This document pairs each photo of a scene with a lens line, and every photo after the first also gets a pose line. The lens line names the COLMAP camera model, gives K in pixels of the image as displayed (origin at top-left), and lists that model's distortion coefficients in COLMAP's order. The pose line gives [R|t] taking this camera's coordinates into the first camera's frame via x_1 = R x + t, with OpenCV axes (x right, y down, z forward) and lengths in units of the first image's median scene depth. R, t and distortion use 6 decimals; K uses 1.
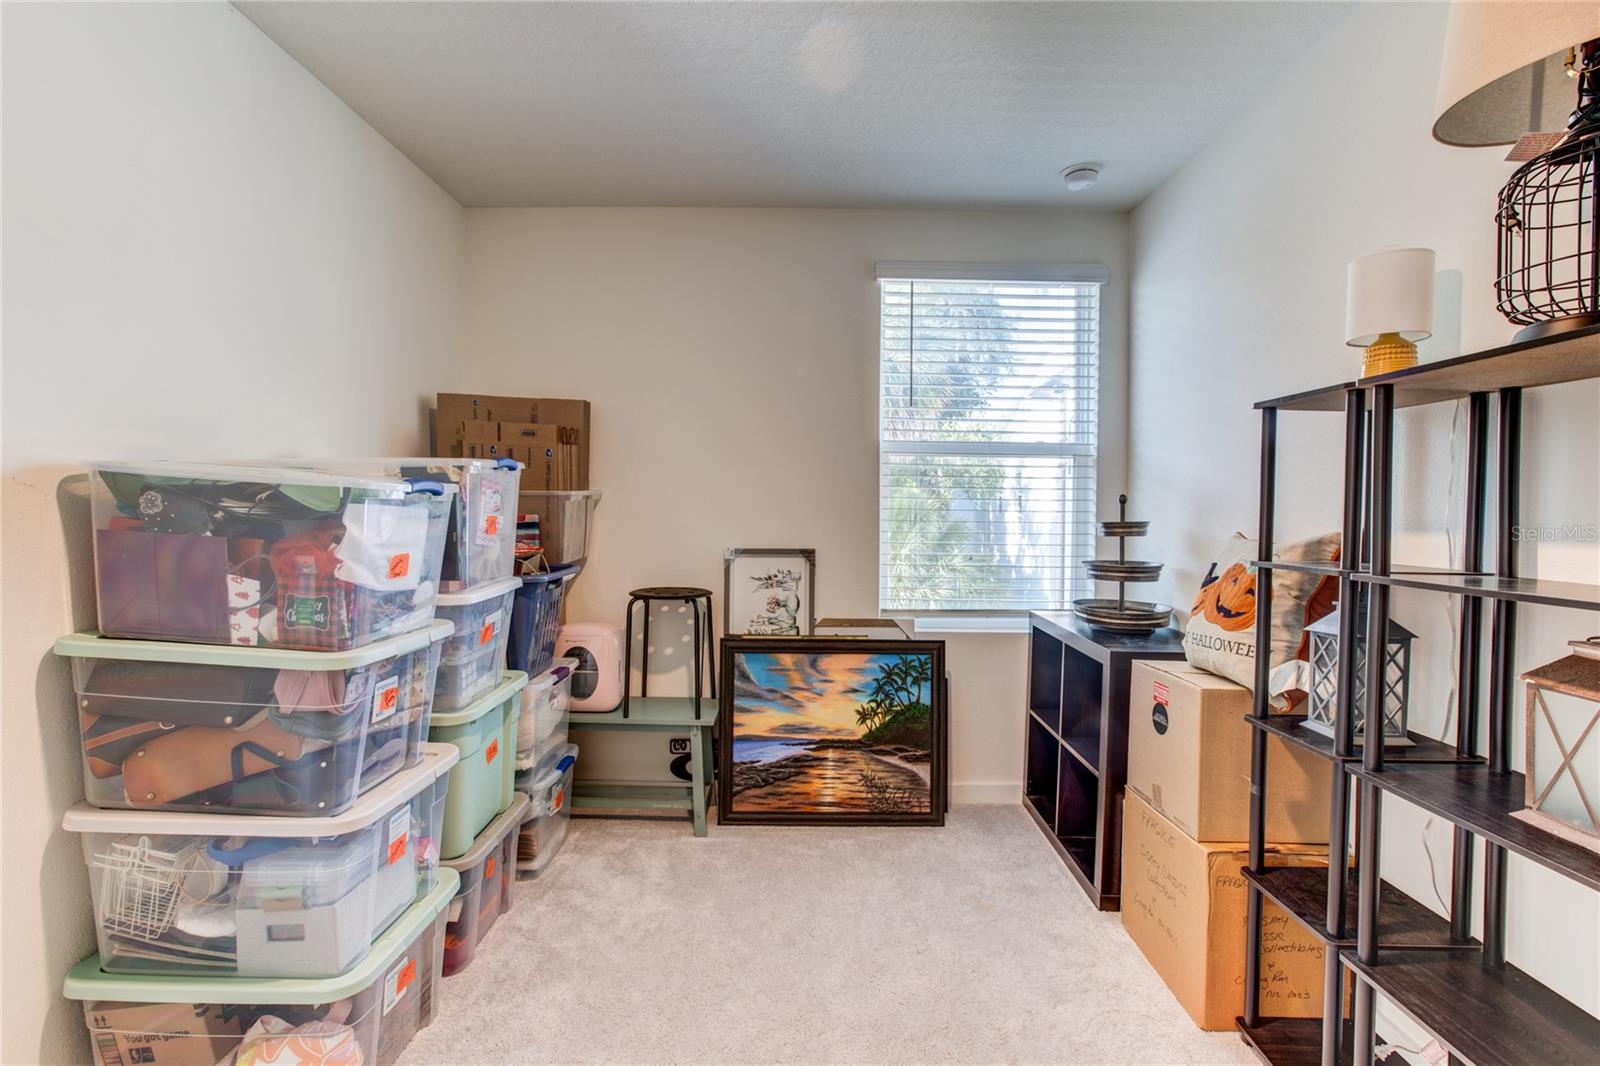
lens RADIAL K [[721.4, 0, 802.7], [0, 721.4, 525.0], [0, 0, 1]] dist [-0.042601, 0.023767]
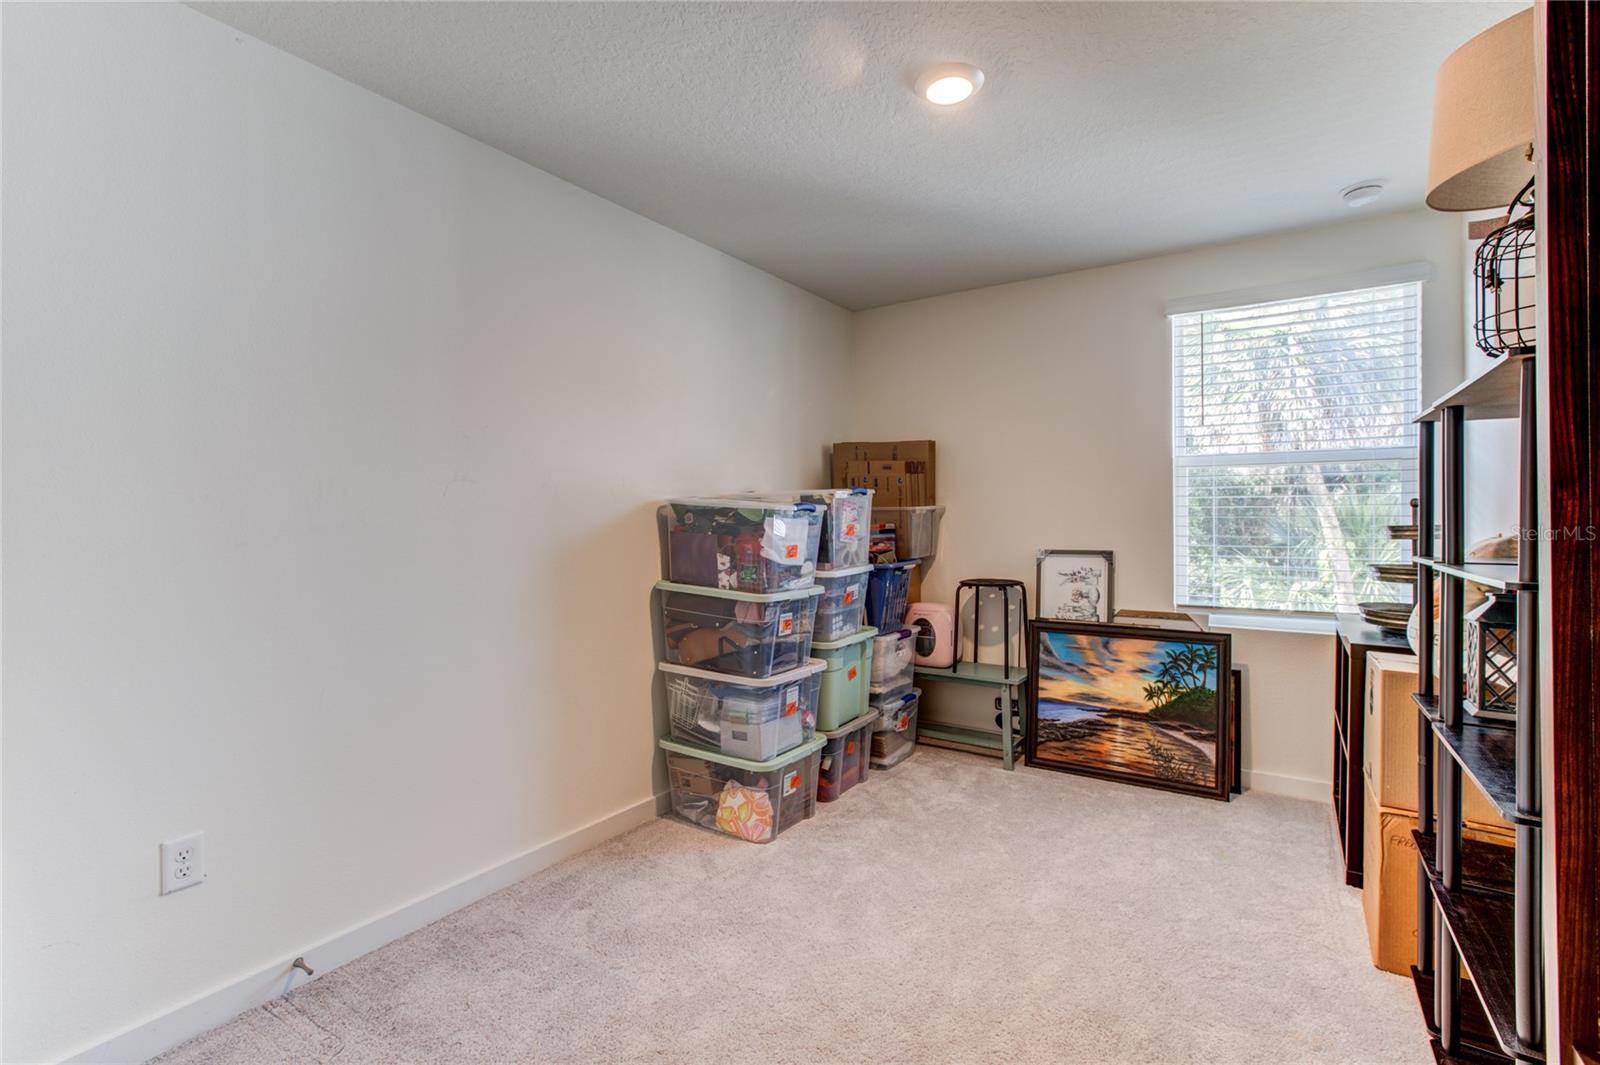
lens RADIAL K [[721.4, 0, 802.7], [0, 721.4, 524.5], [0, 0, 1]] dist [-0.042601, 0.023767]
pose [[0.832814, -0.009161, -0.553478, 0.286310], [-0.000171, 0.999859, -0.016808, 0.011980], [0.553553, 0.014093, 0.832694, -0.312571]]
